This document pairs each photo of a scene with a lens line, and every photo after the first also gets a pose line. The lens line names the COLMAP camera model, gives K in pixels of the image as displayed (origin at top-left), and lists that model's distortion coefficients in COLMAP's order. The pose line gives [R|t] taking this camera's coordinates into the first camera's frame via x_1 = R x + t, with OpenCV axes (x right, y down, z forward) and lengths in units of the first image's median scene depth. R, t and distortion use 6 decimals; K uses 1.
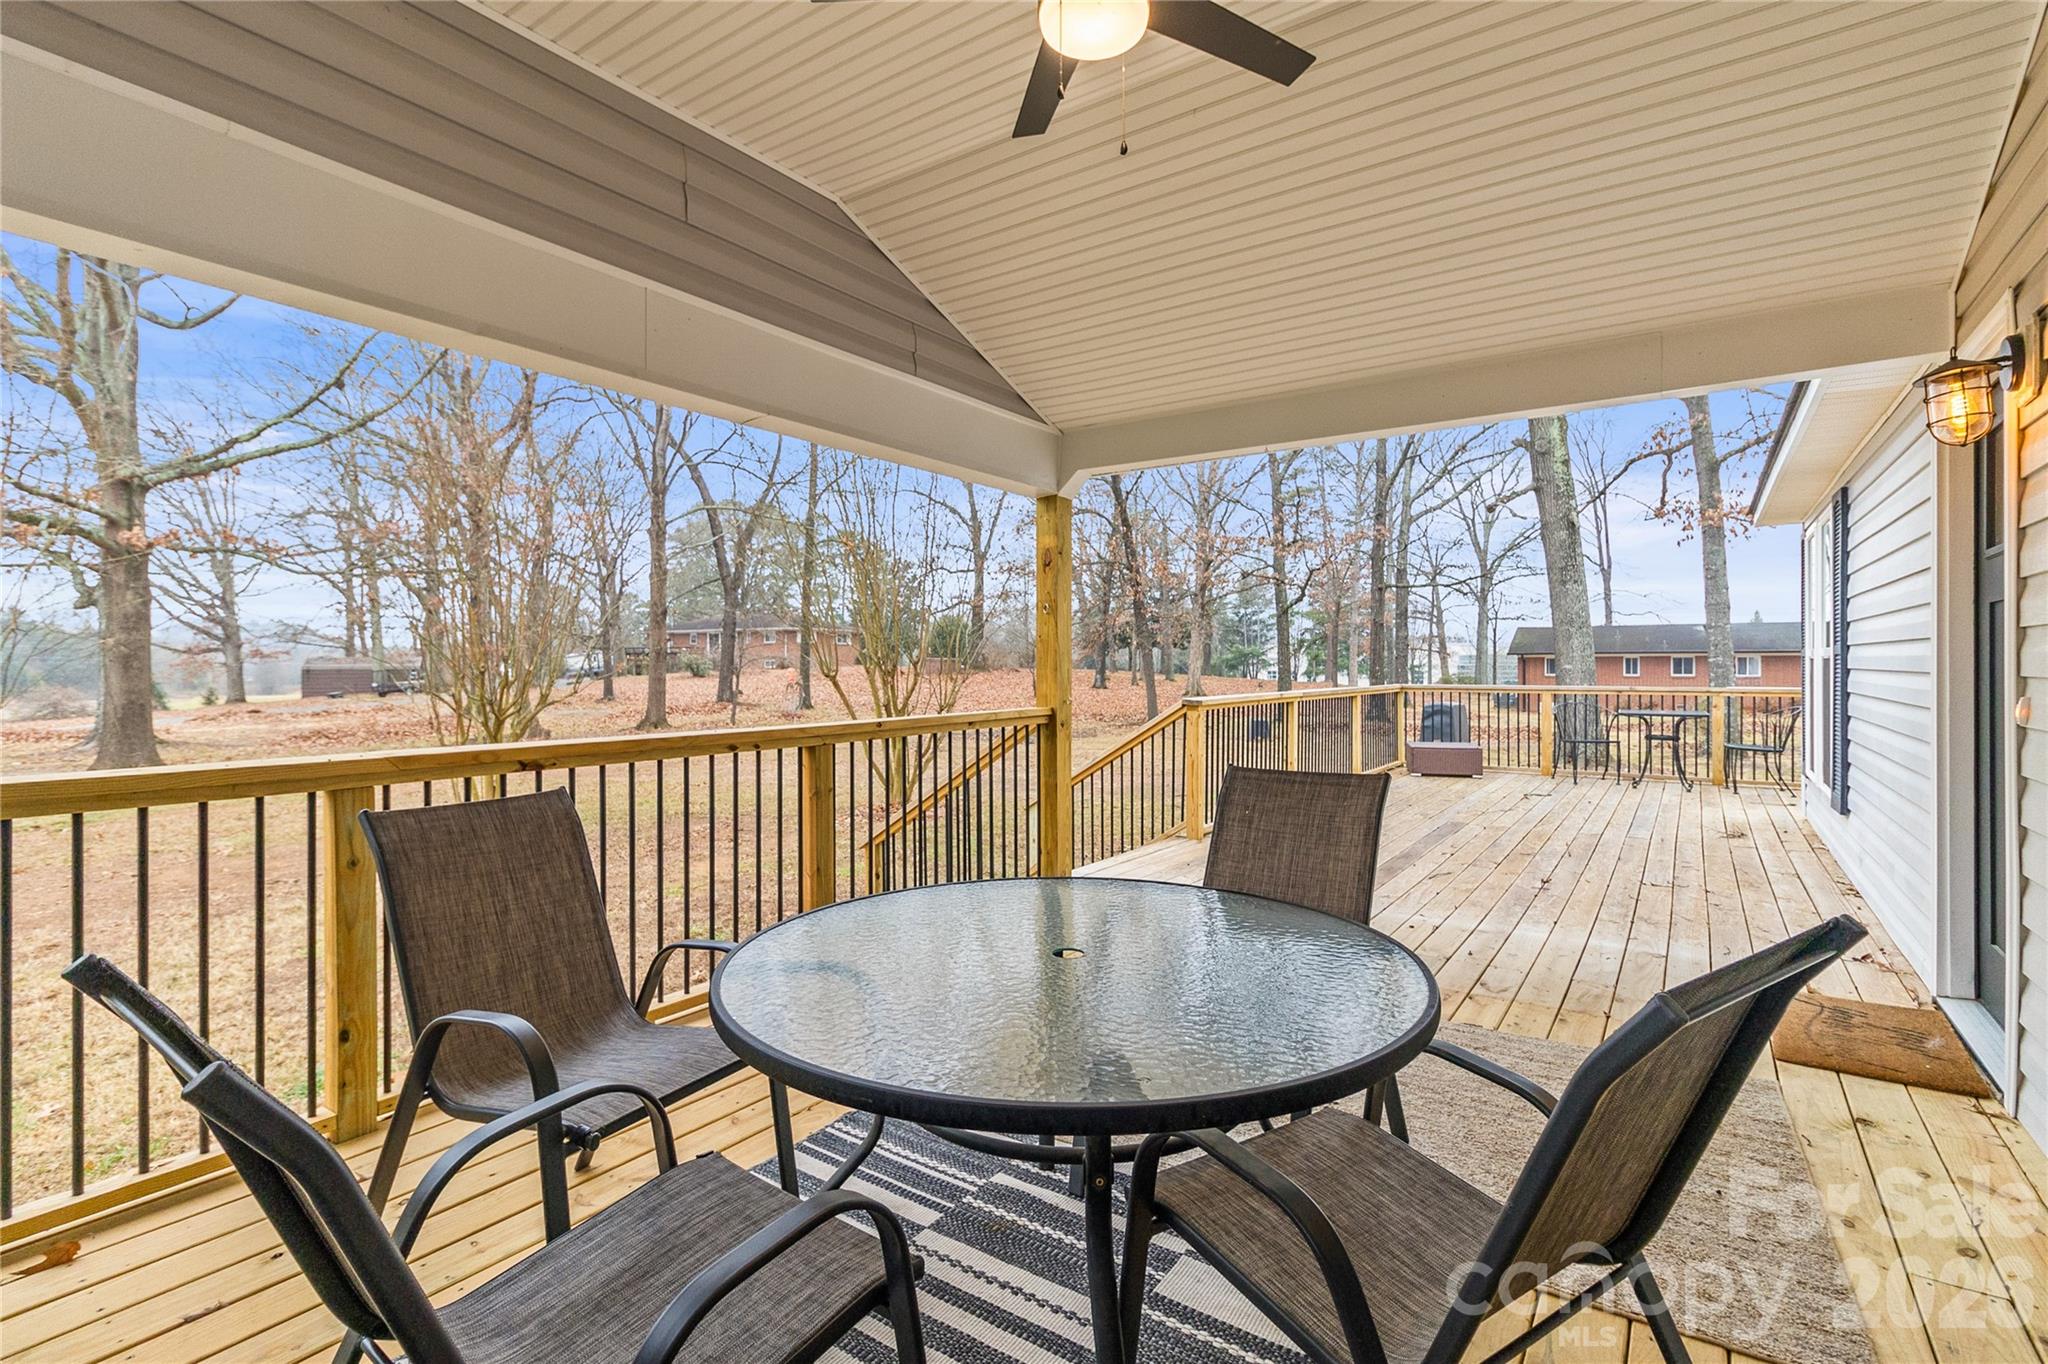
lens RADIAL K [[950.2, 0, 1038.8], [0, 950.2, 662.8], [0, 0, 1]] dist [0.013655, 0.000095]
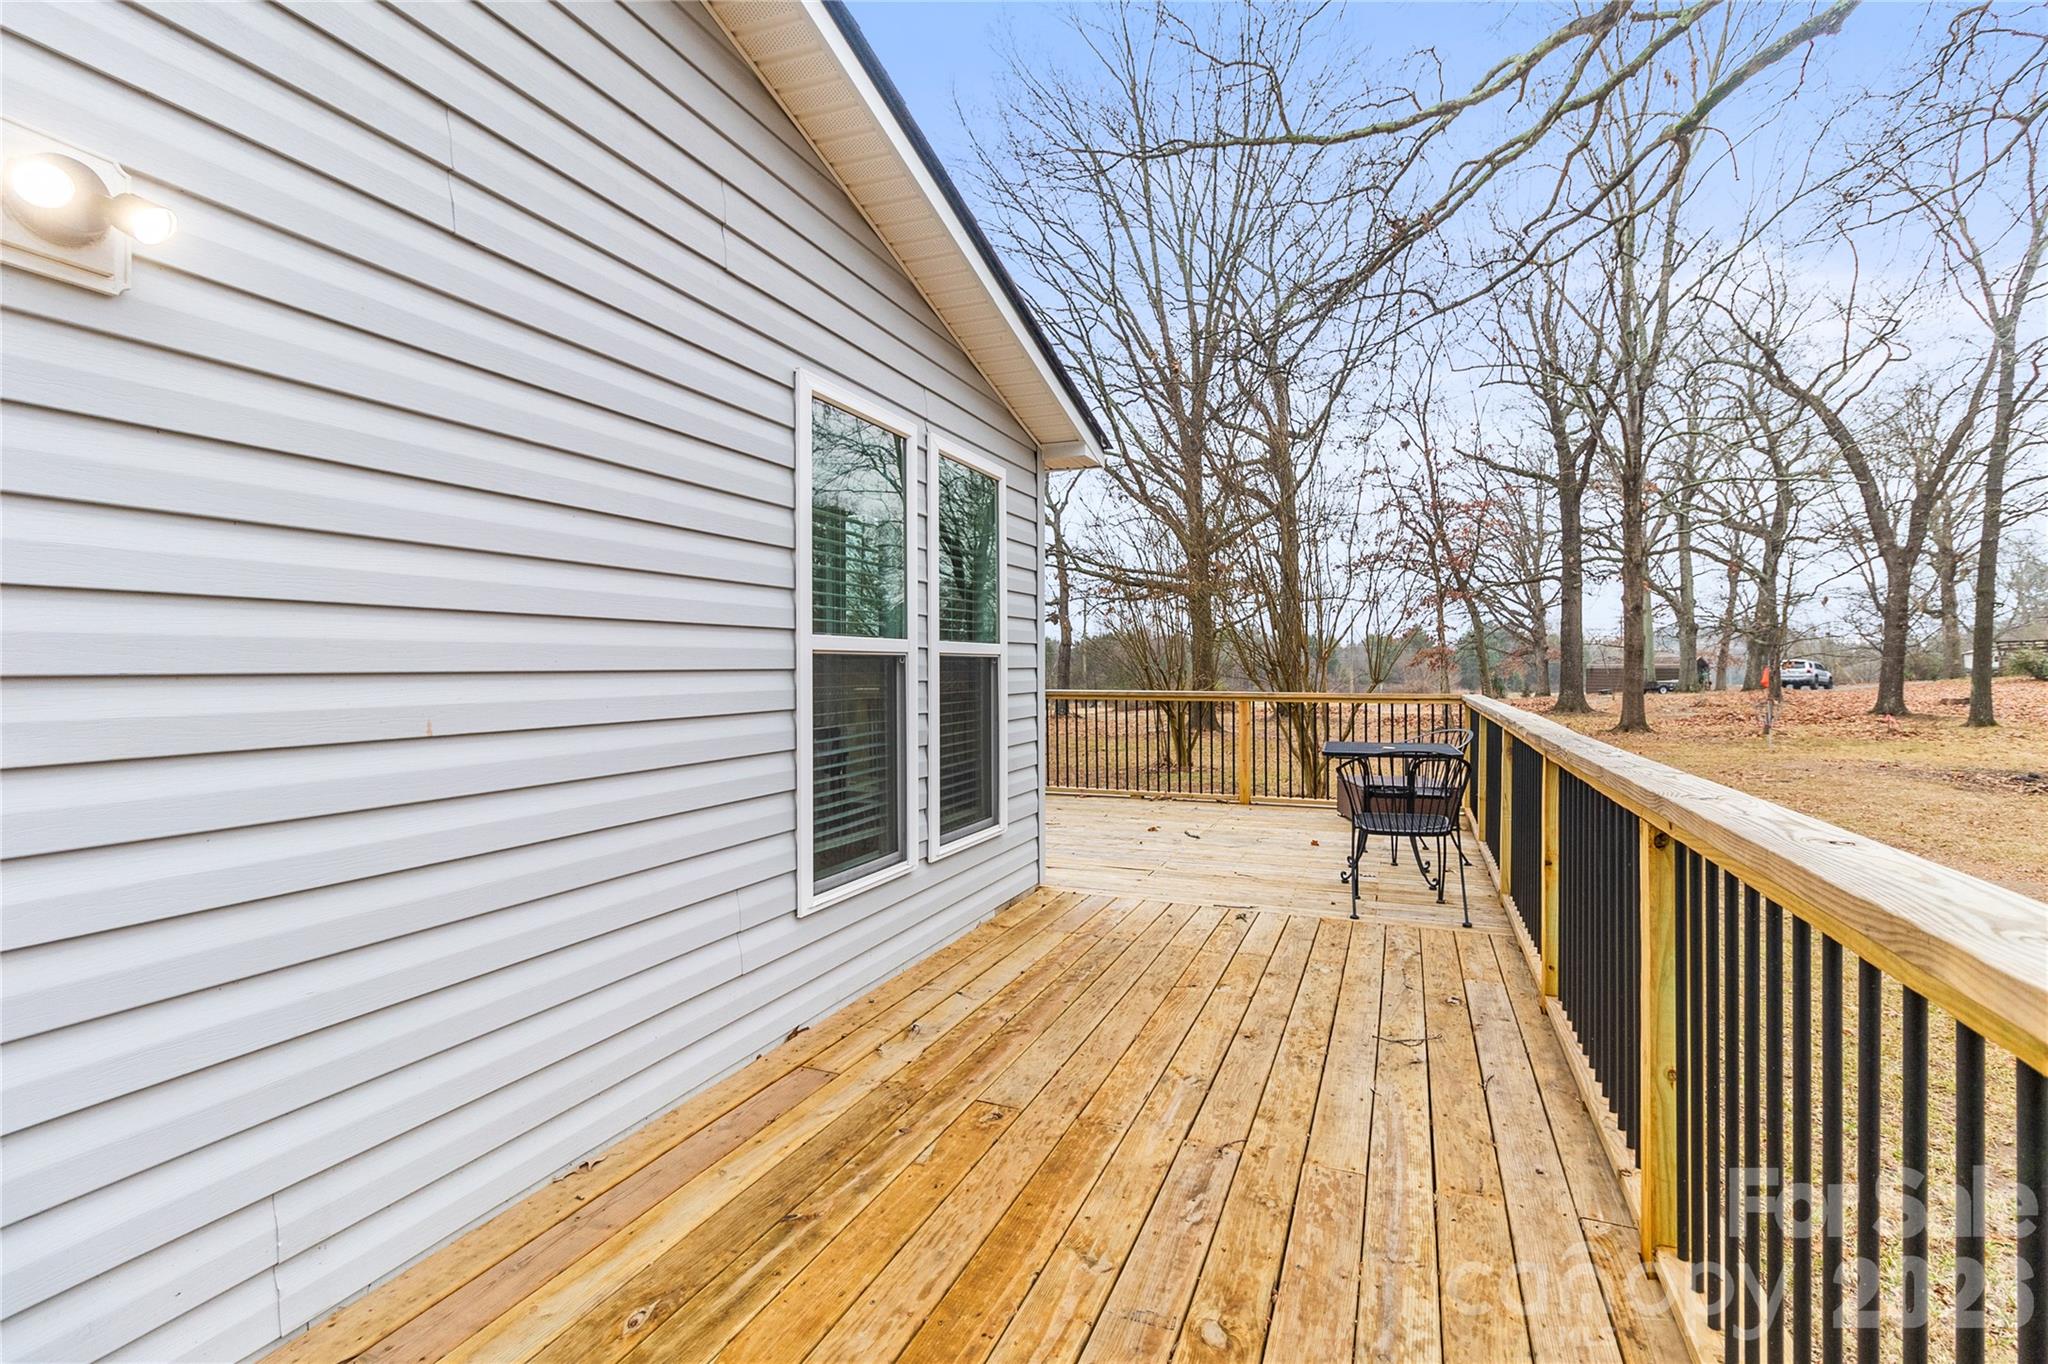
lens RADIAL K [[949.1, 0, 1033.7], [0, 949.1, 671.5], [0, 0, 1]] dist [0.000384, 0.000331]
pose [[0.216782, 0.005395, -0.976205, 0.484630], [0.004593, 0.999968, 0.006546, -0.000315], [0.976209, -0.005903, 0.216751, 0.275630]]
